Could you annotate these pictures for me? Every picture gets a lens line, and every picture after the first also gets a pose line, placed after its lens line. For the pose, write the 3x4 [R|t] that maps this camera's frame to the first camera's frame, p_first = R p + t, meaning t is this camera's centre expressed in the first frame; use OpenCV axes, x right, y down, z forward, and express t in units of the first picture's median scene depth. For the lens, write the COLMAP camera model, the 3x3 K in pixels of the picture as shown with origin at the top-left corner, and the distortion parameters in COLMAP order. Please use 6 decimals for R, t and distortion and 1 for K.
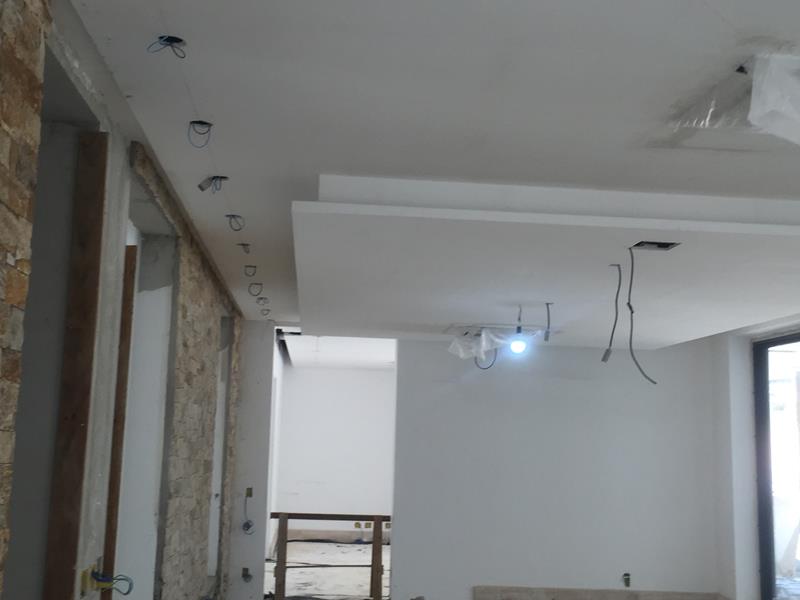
lens RADIAL K [[995.5, 0, 399.3], [0, 995.5, 327.7], [0, 0, 1]] dist [0.032435, 0.027249]
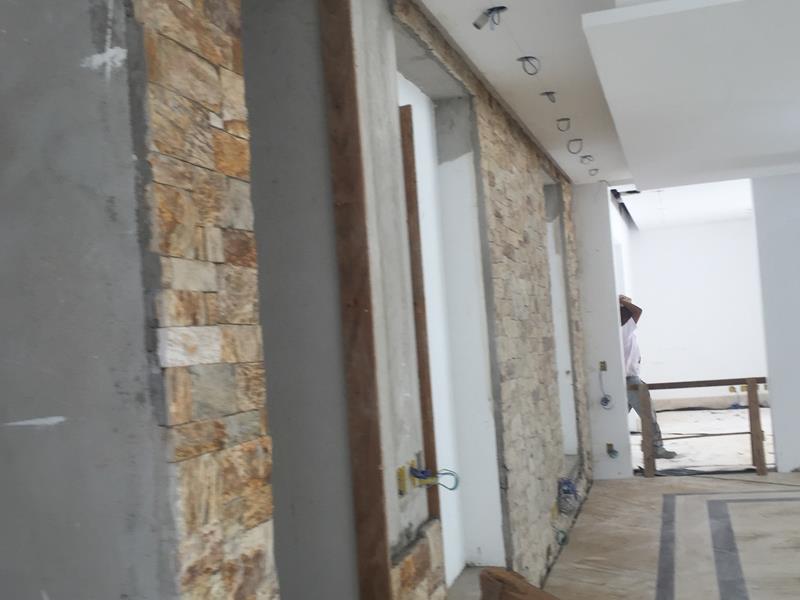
lens RADIAL K [[995.5, 0, 399.3], [0, 995.5, 327.7], [0, 0, 1]] dist [0.032435, 0.027249]
pose [[0.930357, -0.107396, -0.350574, 0.009978], [0.149489, 0.984167, 0.095223, 0.018056], [0.334797, -0.140999, 0.931681, 0.103910]]
